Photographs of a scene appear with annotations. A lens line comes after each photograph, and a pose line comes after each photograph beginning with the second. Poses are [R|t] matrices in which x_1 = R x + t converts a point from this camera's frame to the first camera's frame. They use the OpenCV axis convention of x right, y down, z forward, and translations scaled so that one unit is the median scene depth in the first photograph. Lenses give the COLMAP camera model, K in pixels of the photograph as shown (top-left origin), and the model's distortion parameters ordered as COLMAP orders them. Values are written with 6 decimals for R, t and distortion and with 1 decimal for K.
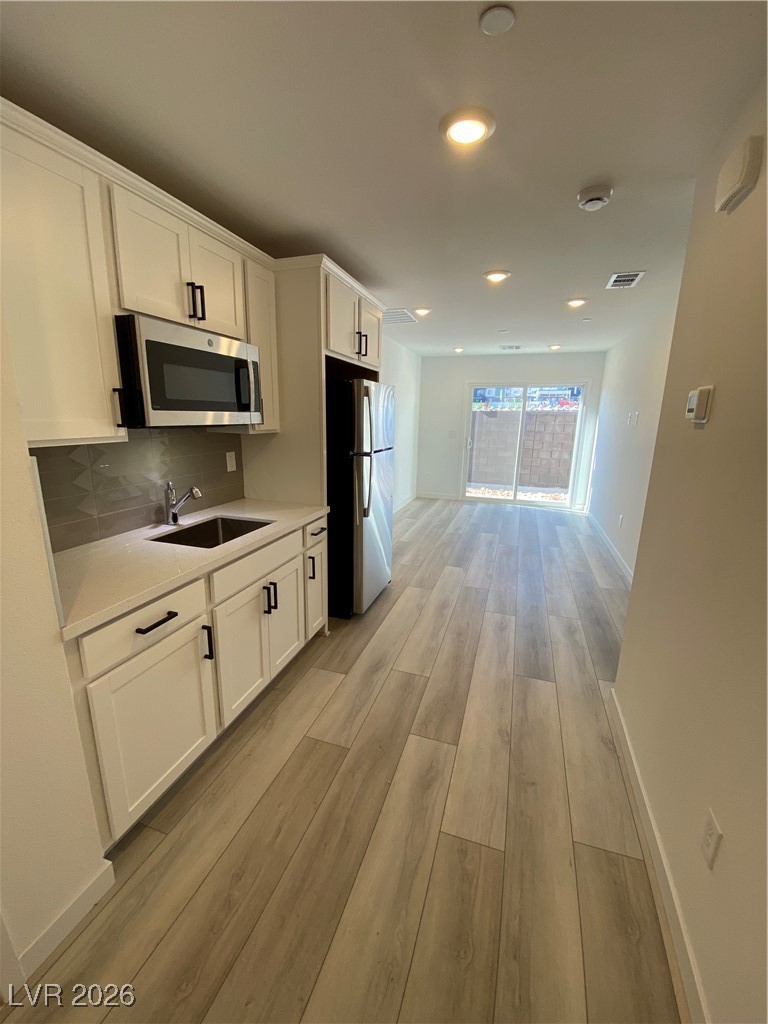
lens RADIAL K [[410.2, 0, 380.2], [0, 410.2, 513.1], [0, 0, 1]] dist [0.023345, -0.022685]
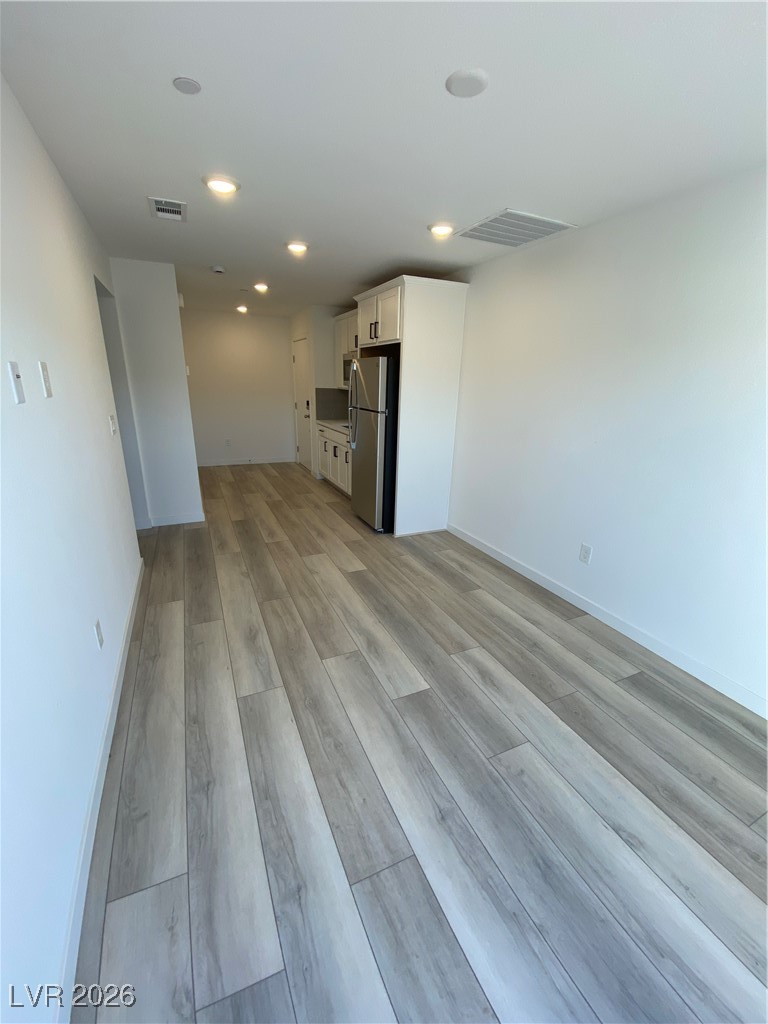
lens RADIAL K [[404.8, 0, 384.0], [0, 404.8, 512.0], [0, 0, 1]] dist [0.045614, -0.021347]
pose [[-0.721323, 0.186656, -0.666972, 1.210811], [-0.193121, 0.870601, 0.452502, -0.638413], [0.665129, 0.455207, -0.591938, 2.665212]]
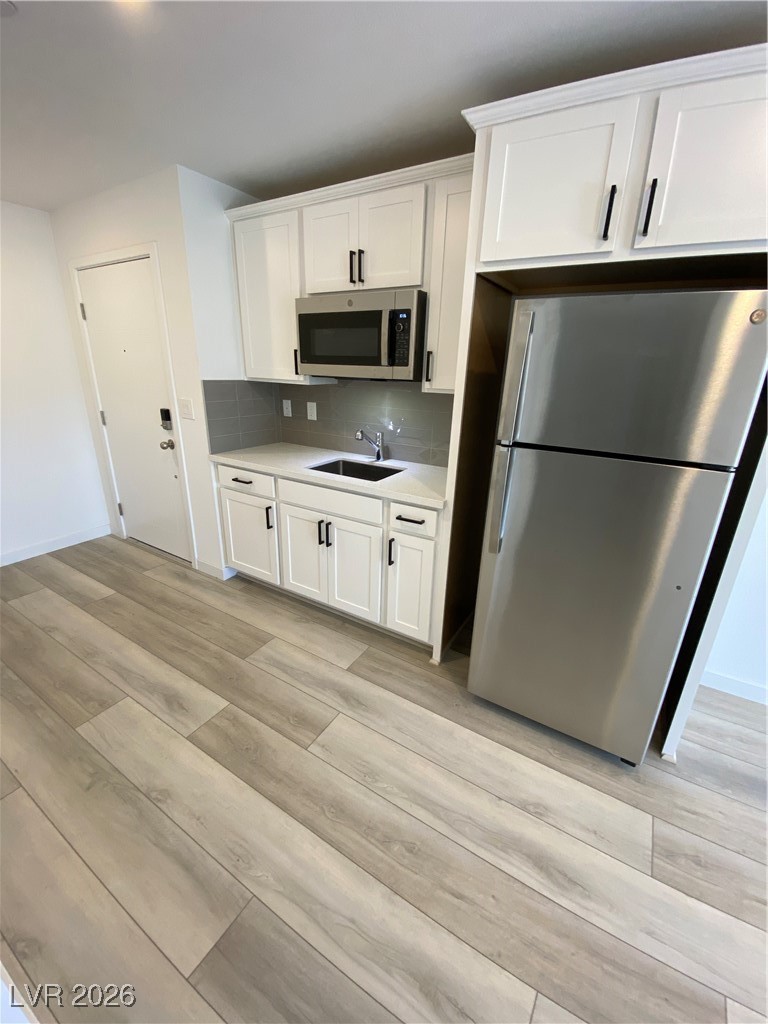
lens RADIAL K [[412.8, 0, 382.5], [0, 412.8, 512.8], [0, 0, 1]] dist [0.025798, -0.023345]
pose [[-0.219019, 0.305474, -0.926669, 0.657394], [-0.259567, 0.897264, 0.357130, -0.262047], [0.940561, 0.318751, -0.117227, 1.135204]]
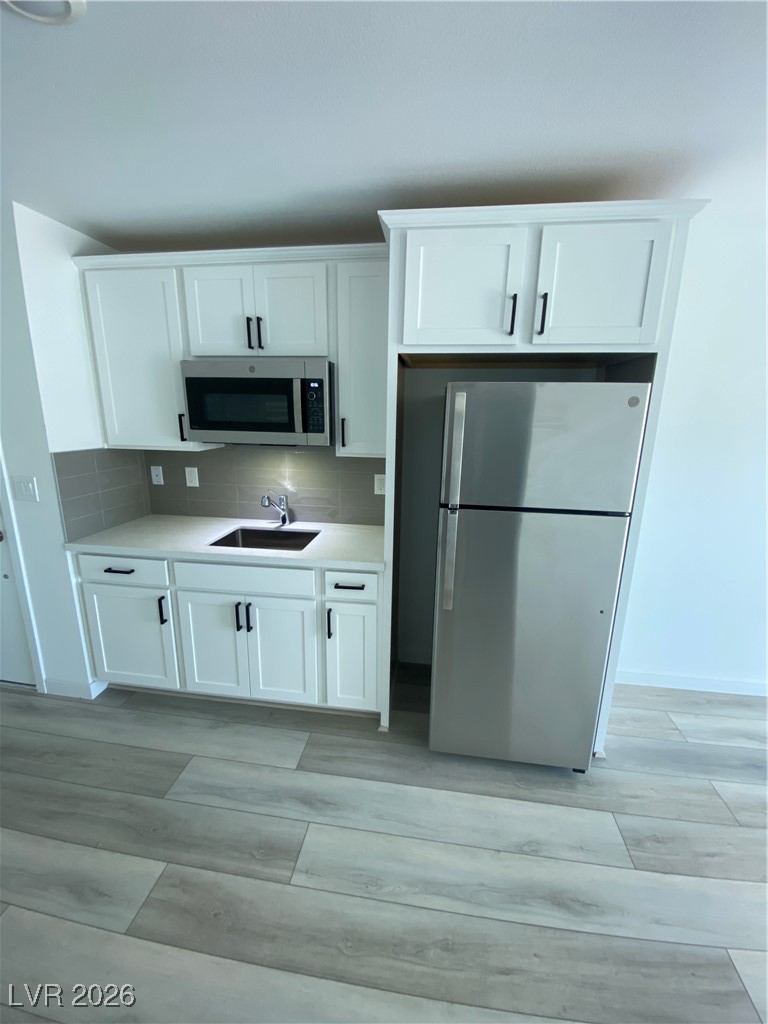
lens RADIAL K [[412.8, 0, 382.5], [0, 412.8, 512.8], [0, 0, 1]] dist [0.025798, -0.023345]
pose [[0.186192, 0.217907, -0.958044, 0.632085], [-0.243090, 0.954996, 0.169970, -0.258617], [0.951966, 0.201244, 0.230784, 0.930204]]
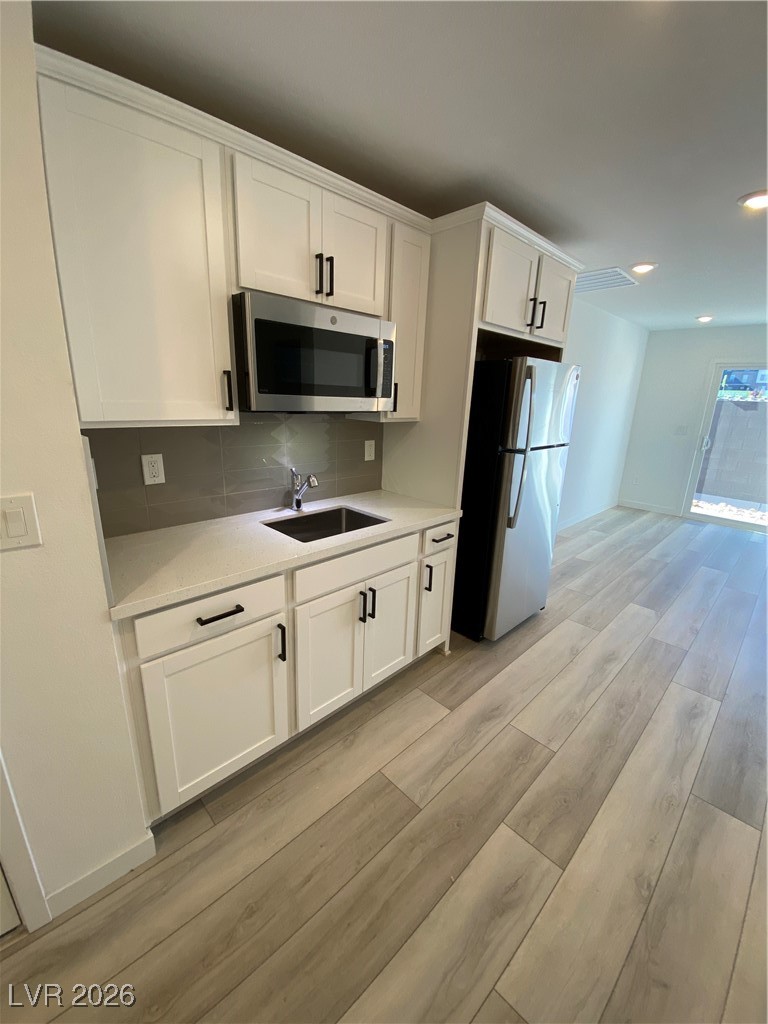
lens RADIAL K [[412.8, 0, 382.5], [0, 412.8, 512.8], [0, 0, 1]] dist [0.025798, -0.023345]
pose [[0.891115, 0.132956, -0.433863, 0.113803], [-0.121407, 0.991113, 0.054365, -0.042813], [0.437235, 0.004228, 0.899337, 0.179912]]
